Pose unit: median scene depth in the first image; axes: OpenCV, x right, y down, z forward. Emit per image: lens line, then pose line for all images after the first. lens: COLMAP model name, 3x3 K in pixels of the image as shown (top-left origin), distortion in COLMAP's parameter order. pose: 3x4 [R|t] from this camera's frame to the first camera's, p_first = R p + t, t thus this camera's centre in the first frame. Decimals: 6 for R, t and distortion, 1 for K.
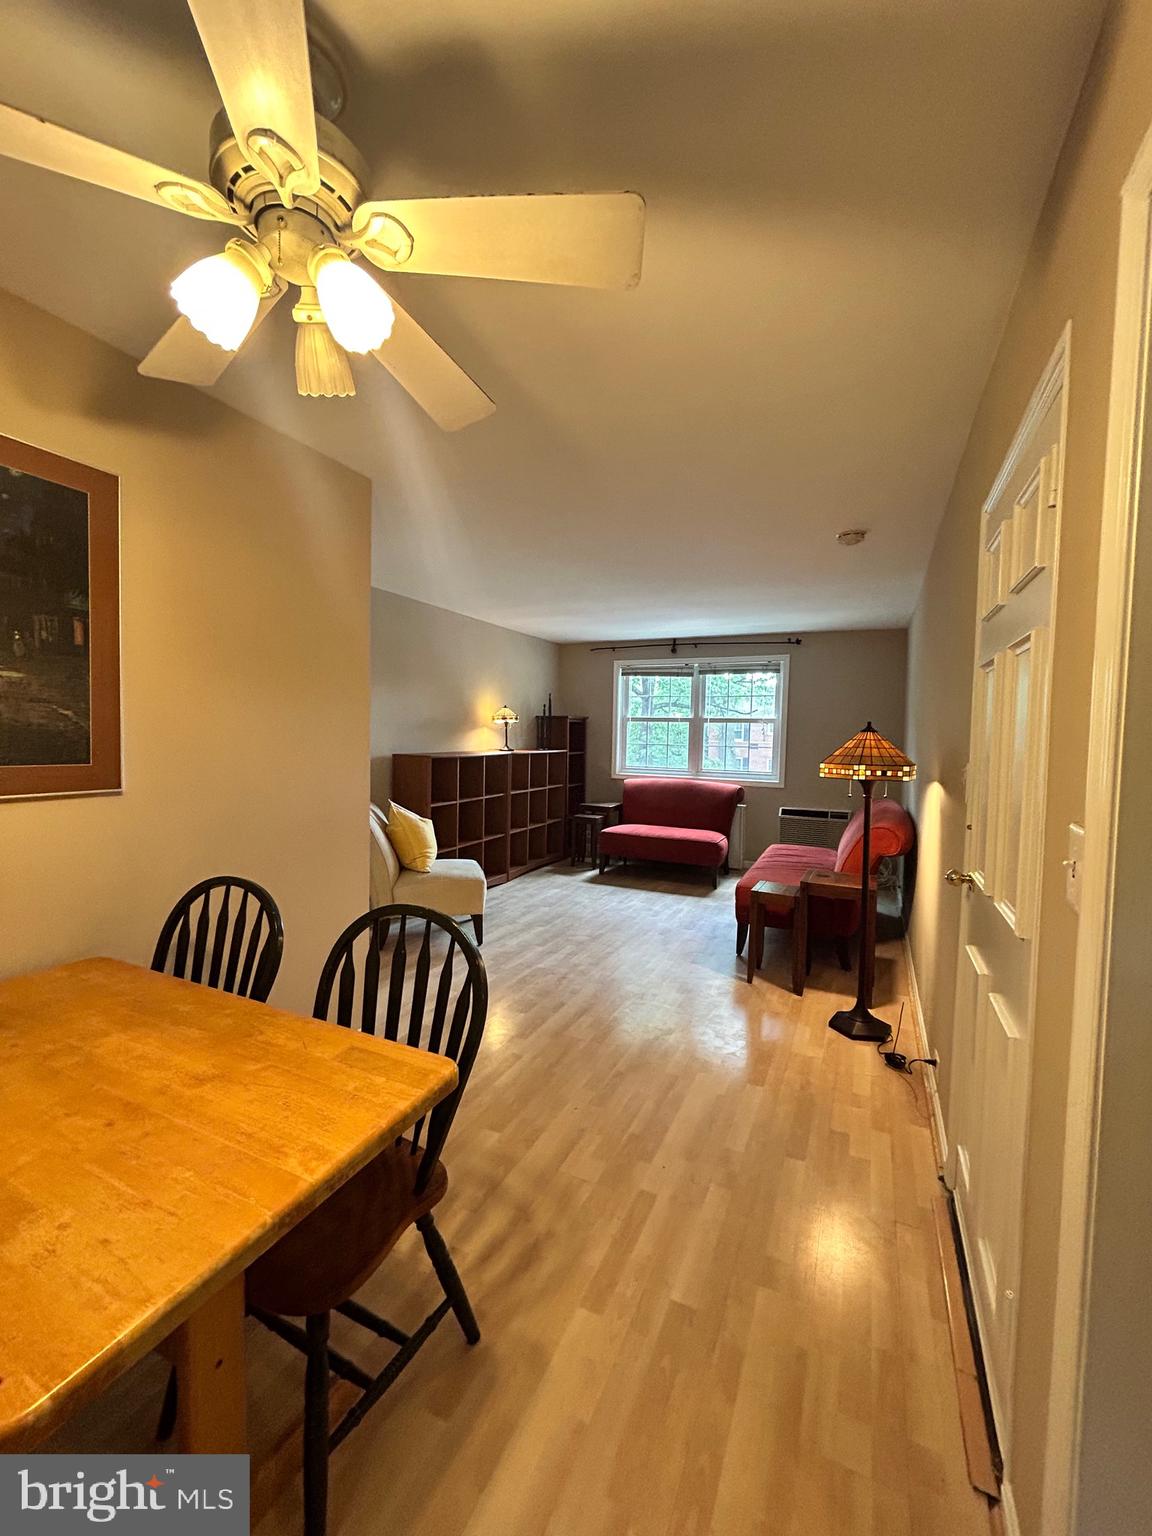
lens RADIAL K [[617.8, 0, 577.2], [0, 617.8, 765.4], [0, 0, 1]] dist [-0.000303, 0.000623]
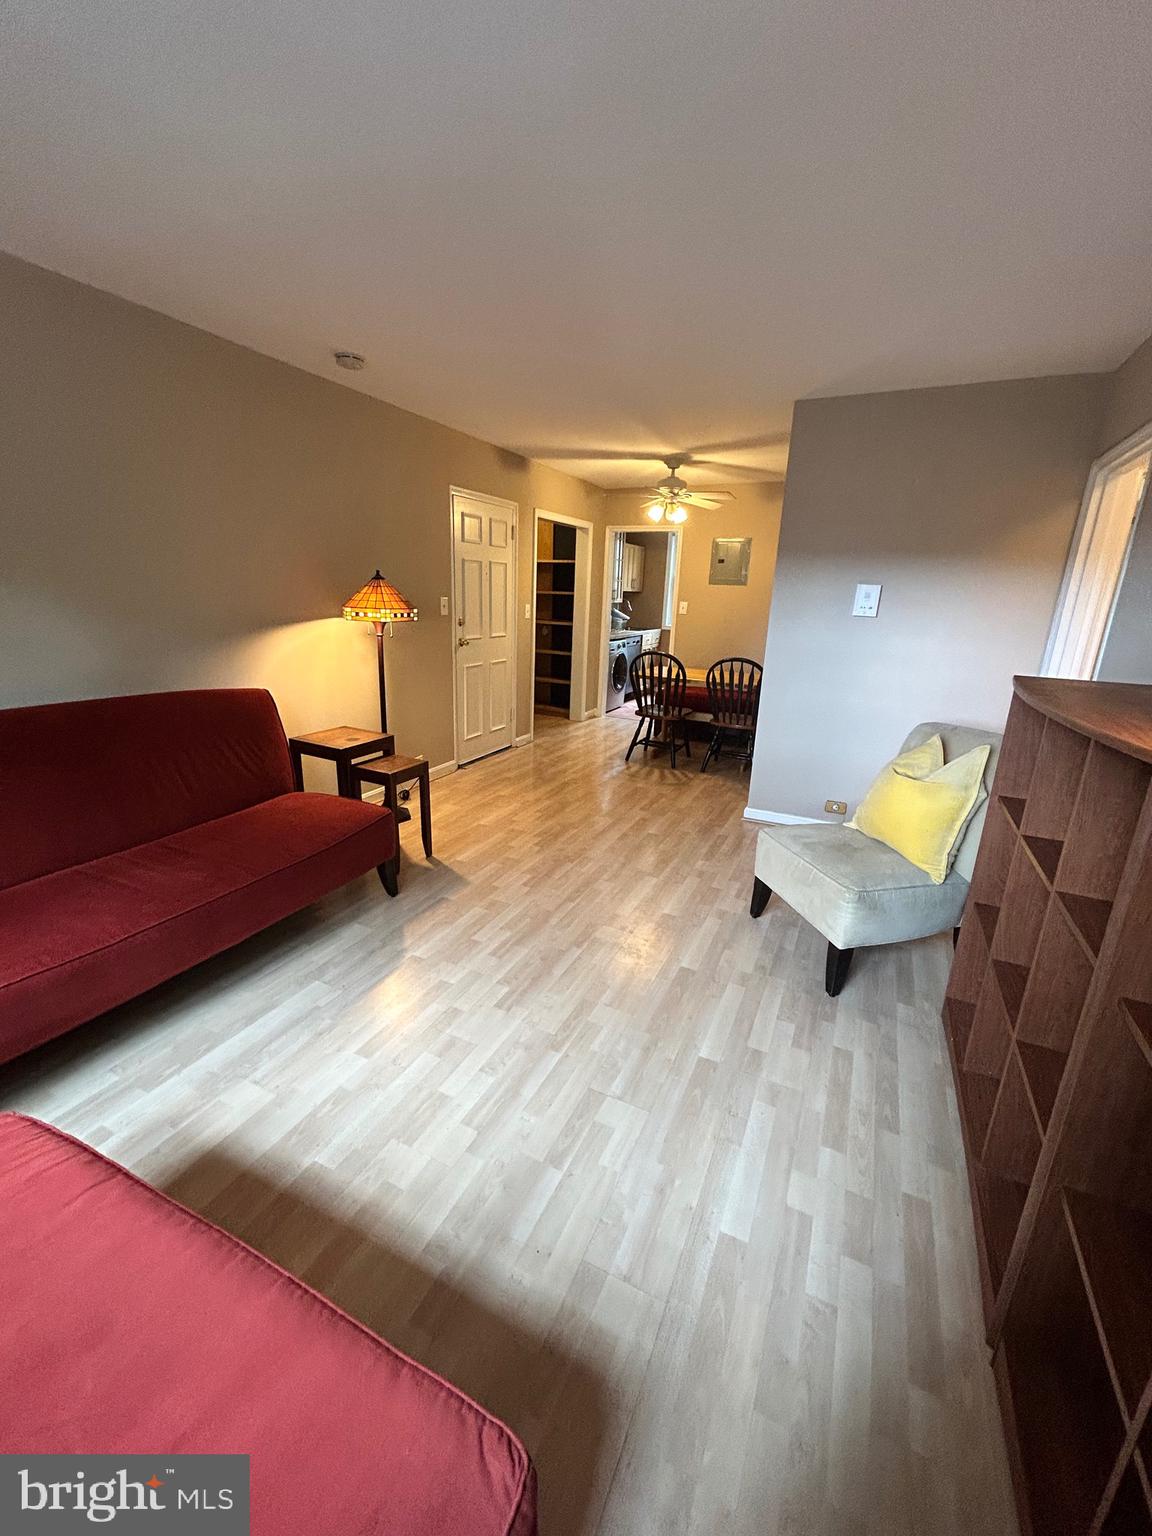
lens RADIAL K [[617.8, 0, 577.2], [0, 617.8, 765.4], [0, 0, 1]] dist [-0.000303, 0.000623]
pose [[-0.998457, -0.054889, -0.008356, 0.069916], [-0.054642, 0.944781, 0.323113, -0.105066], [-0.009841, 0.323071, -0.946323, 1.936559]]
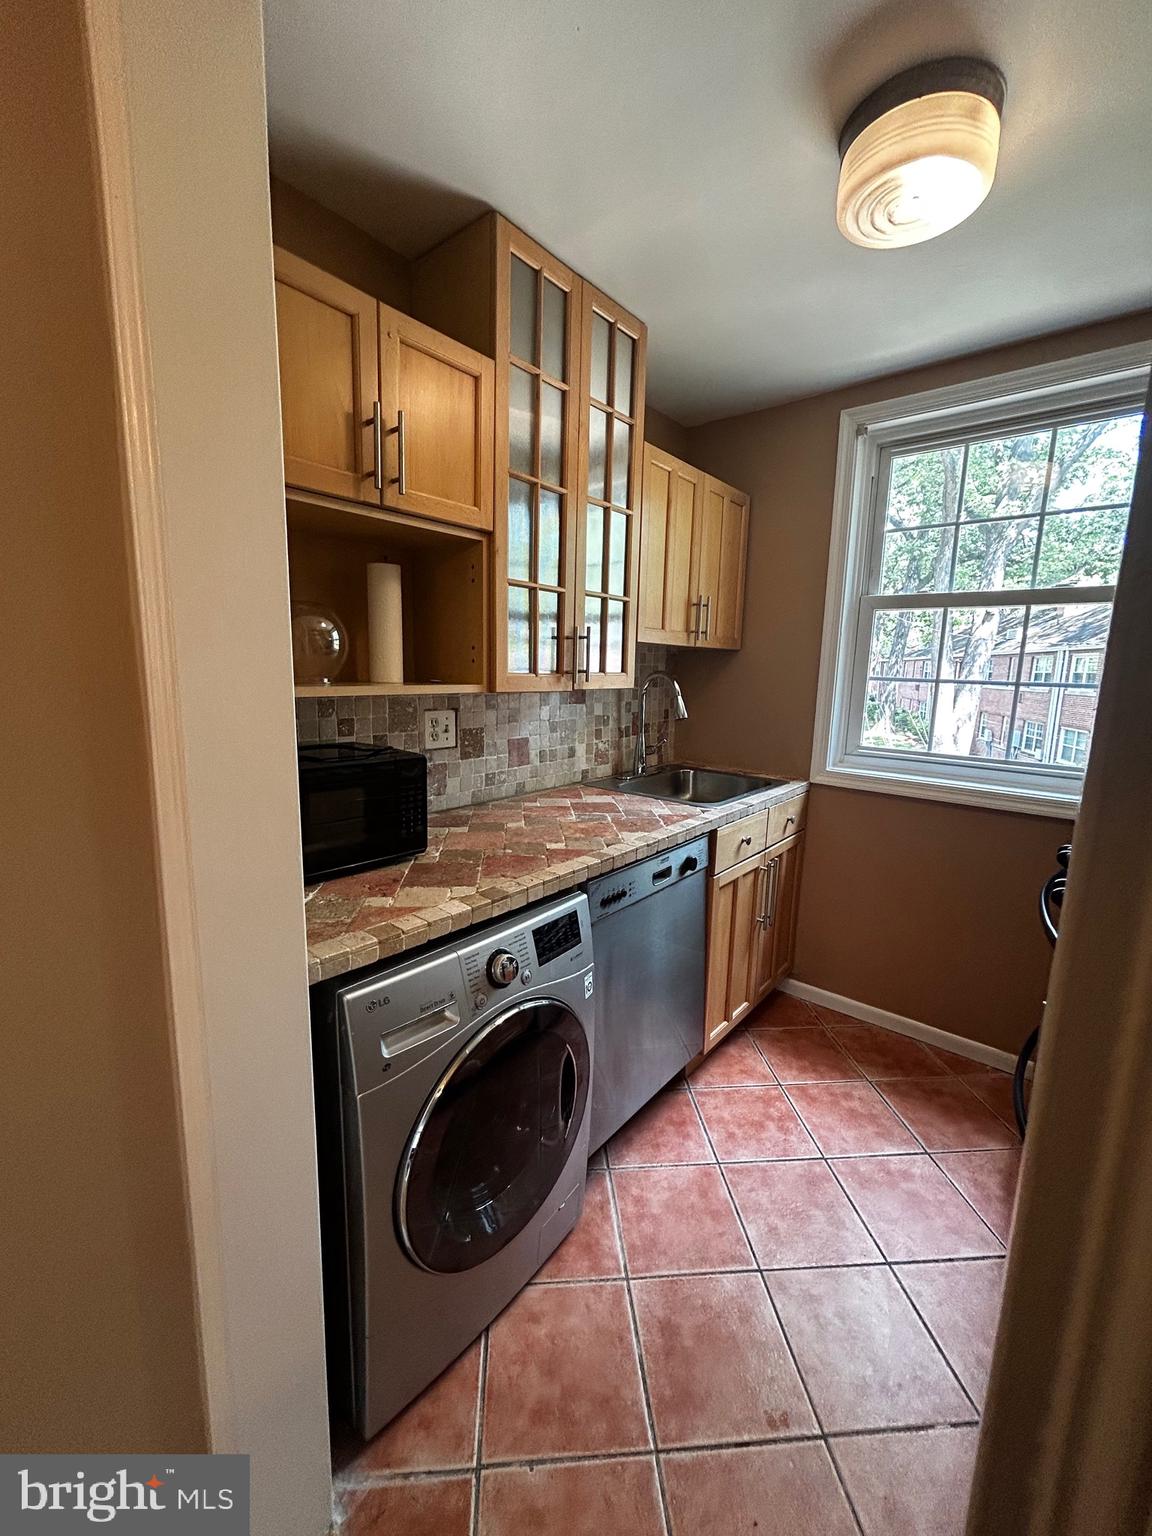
lens RADIAL K [[617.8, 0, 577.2], [0, 617.8, 765.4], [0, 0, 1]] dist [-0.000303, 0.000623]
pose [[-0.968089, -0.081633, 0.236939, -0.186224], [-0.029574, 0.976066, 0.215454, 0.012987], [-0.248856, 0.201571, -0.947333, -0.000682]]
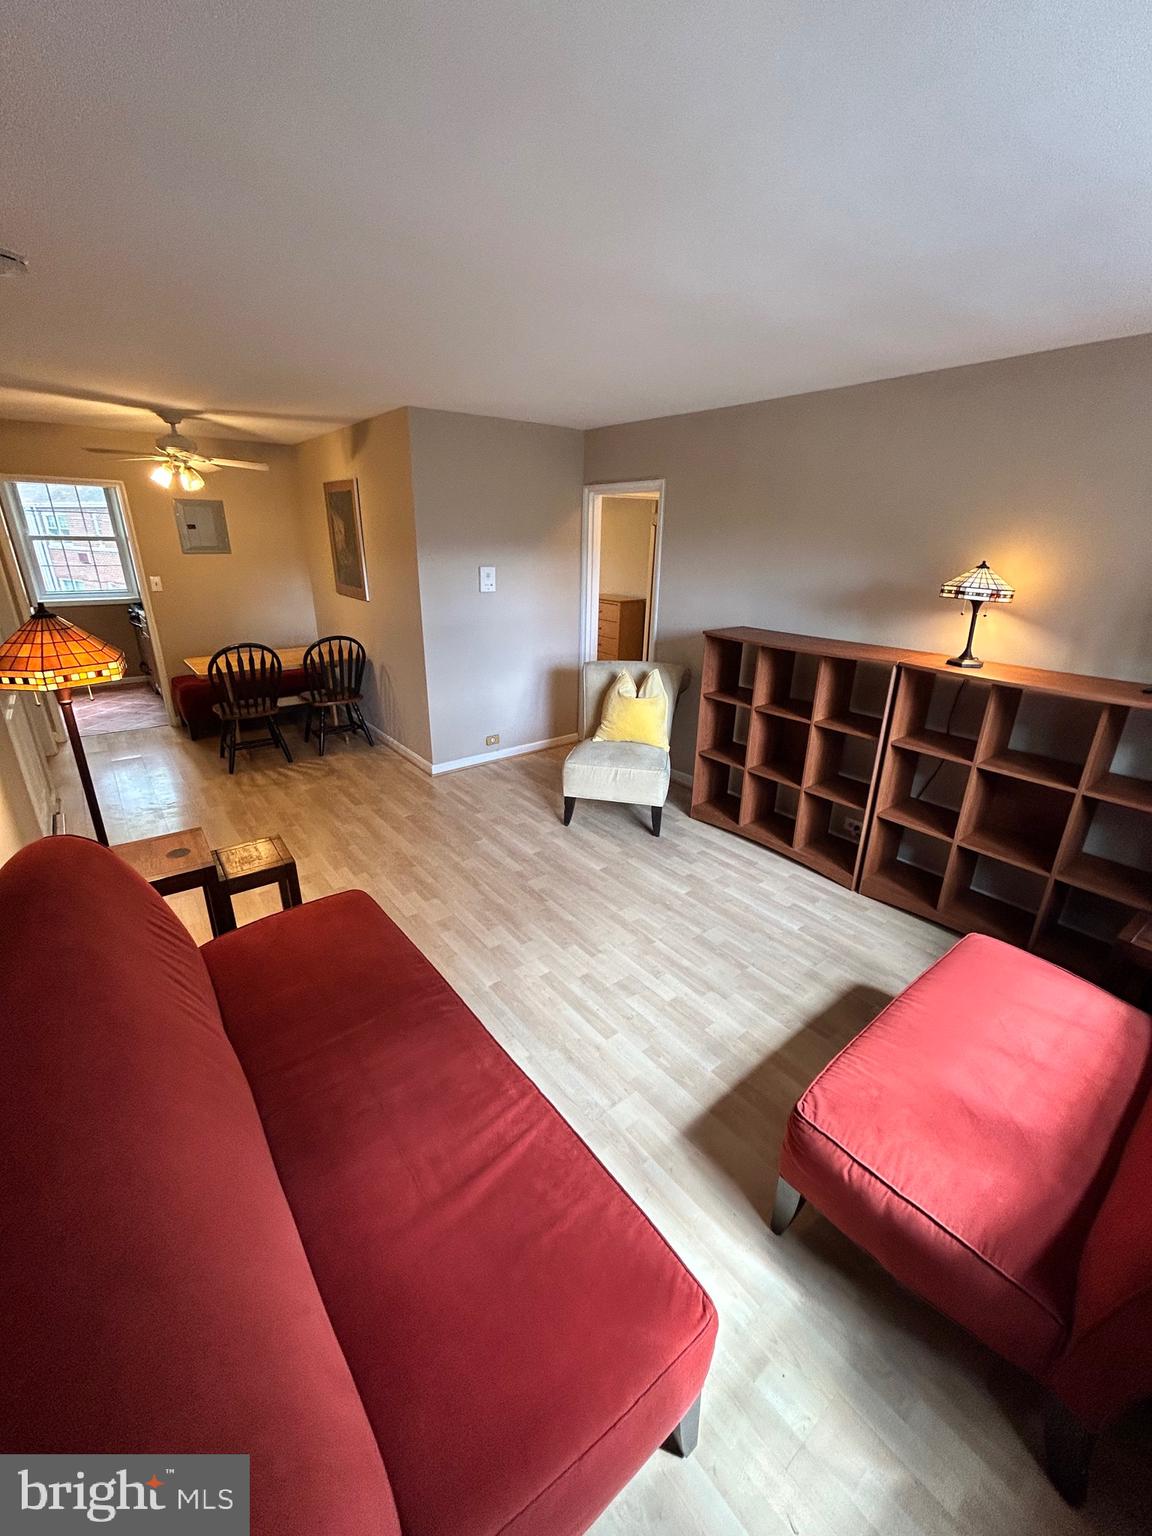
lens RADIAL K [[617.8, 0, 577.2], [0, 617.8, 765.4], [0, 0, 1]] dist [-0.000303, 0.000623]
pose [[-0.442796, 0.289559, -0.848579, 0.755025], [-0.071061, 0.932108, 0.355141, -0.170680], [0.893802, 0.217556, -0.392158, 1.651968]]
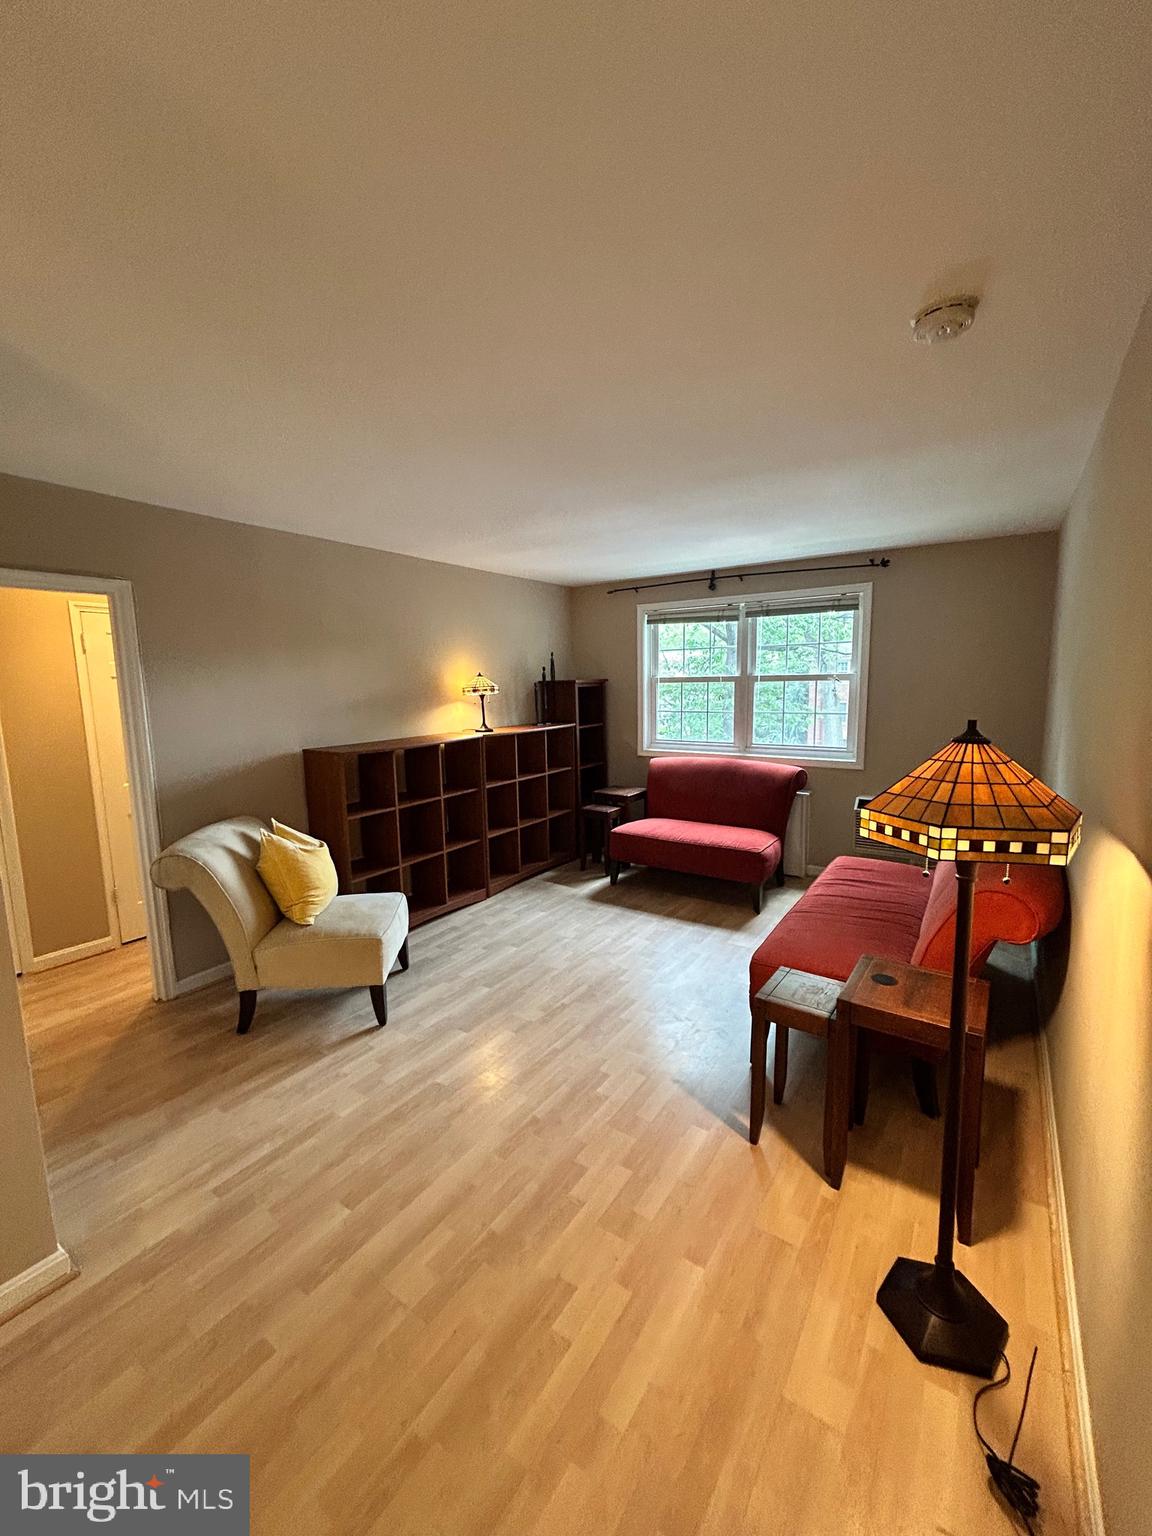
lens RADIAL K [[617.8, 0, 577.2], [0, 617.8, 765.4], [0, 0, 1]] dist [-0.000303, 0.000623]
pose [[0.987127, -0.017188, -0.159010, 0.220597], [0.030693, 0.996087, 0.082872, -0.073683], [0.156964, -0.086686, 0.983793, 0.430699]]
